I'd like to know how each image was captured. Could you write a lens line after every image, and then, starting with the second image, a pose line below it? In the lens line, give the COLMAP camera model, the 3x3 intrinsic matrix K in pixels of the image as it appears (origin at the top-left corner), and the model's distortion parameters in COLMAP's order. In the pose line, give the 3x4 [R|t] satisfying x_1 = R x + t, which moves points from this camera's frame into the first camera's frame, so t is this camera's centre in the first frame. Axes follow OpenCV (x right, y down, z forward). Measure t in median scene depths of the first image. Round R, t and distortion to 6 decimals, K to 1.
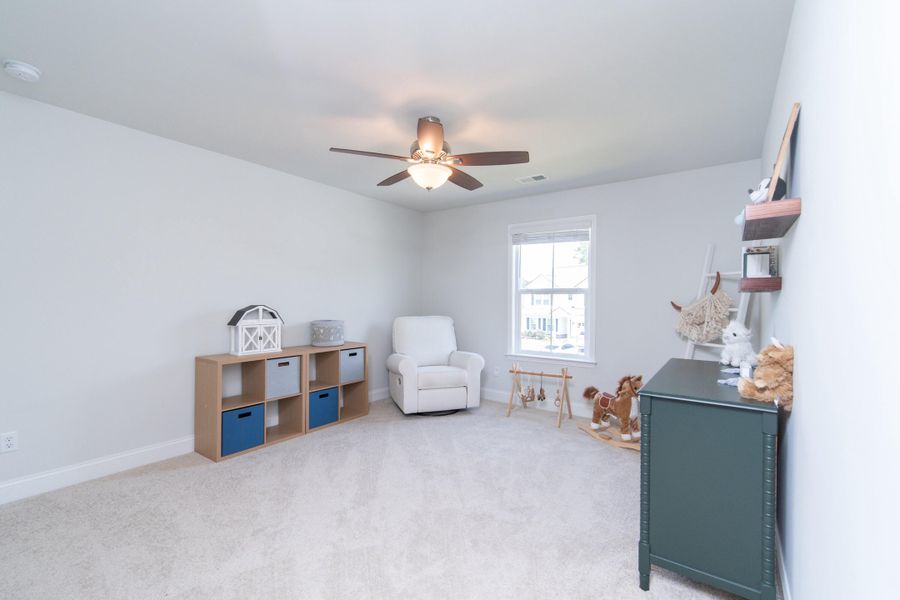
lens RADIAL K [[395.8, 0, 448.2], [0, 395.8, 284.3], [0, 0, 1]] dist [0.000879, 0.000108]
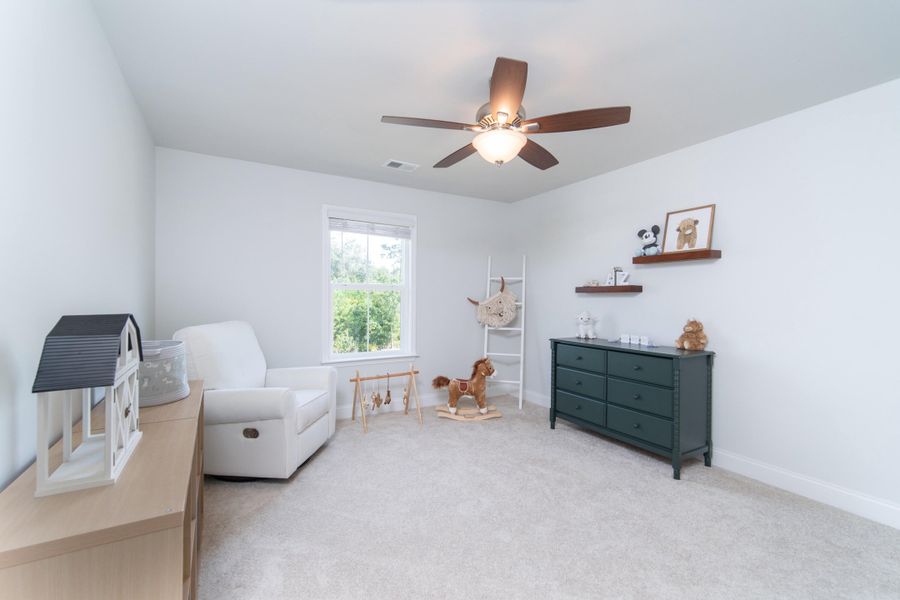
lens RADIAL K [[391.7, 0, 448.2], [0, 391.7, 295.7], [0, 0, 1]] dist [0.002680, -0.000111]
pose [[0.408307, 0.001478, 0.912843, -0.632189], [-0.037809, 0.999168, 0.015294, 0.020355], [-0.912061, -0.040758, 0.408023, 0.568710]]
